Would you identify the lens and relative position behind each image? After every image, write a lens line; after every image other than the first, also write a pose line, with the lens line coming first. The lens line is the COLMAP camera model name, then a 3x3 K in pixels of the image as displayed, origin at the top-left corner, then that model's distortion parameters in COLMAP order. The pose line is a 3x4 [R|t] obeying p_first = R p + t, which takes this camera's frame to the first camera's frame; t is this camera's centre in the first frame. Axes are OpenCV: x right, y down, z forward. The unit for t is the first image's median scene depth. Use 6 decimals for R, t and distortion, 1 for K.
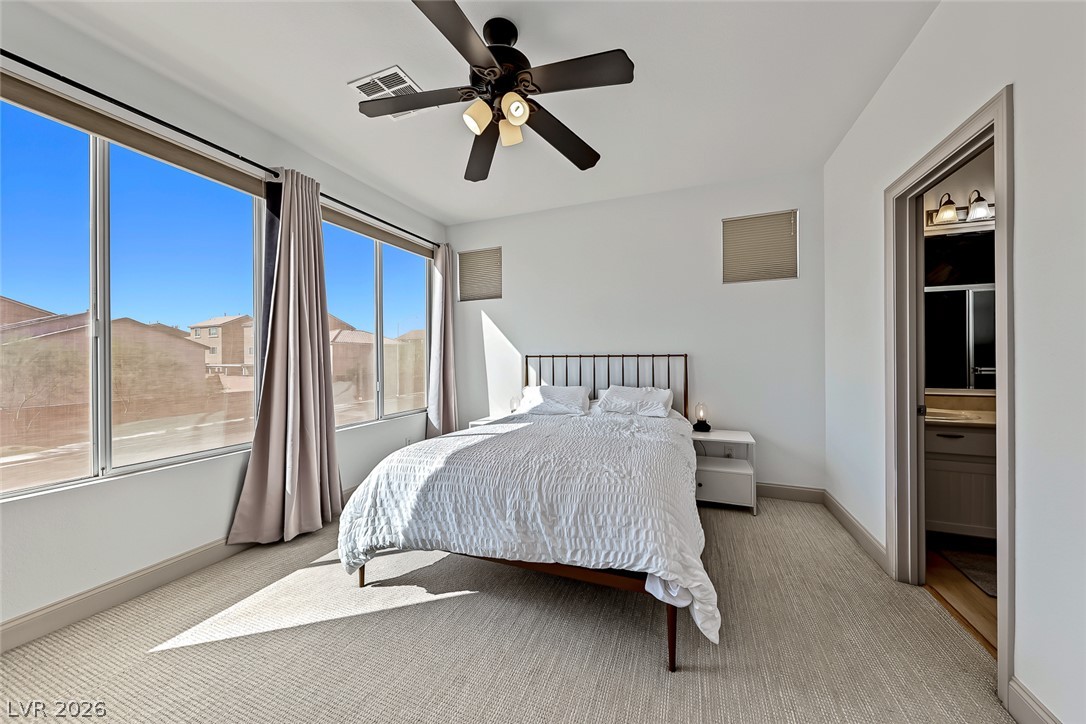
lens RADIAL K [[378.1, 0, 545.5], [0, 378.1, 359.9], [0, 0, 1]] dist [0.000712, -0.000759]
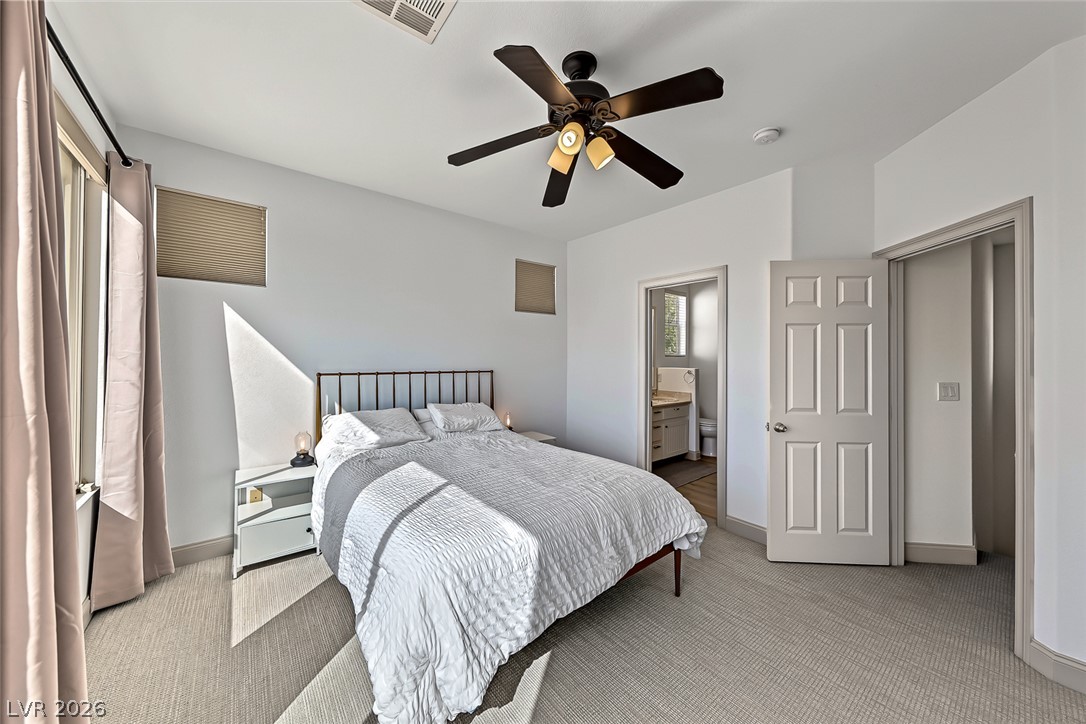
lens RADIAL K [[378.1, 0, 543.0], [0, 378.1, 360.9], [0, 0, 1]] dist [0.000712, -0.000759]
pose [[0.505923, 0.003436, 0.862572, -0.527104], [-0.005729, 0.999983, -0.000624, -0.043334], [-0.862560, -0.004626, 0.505934, 0.305807]]
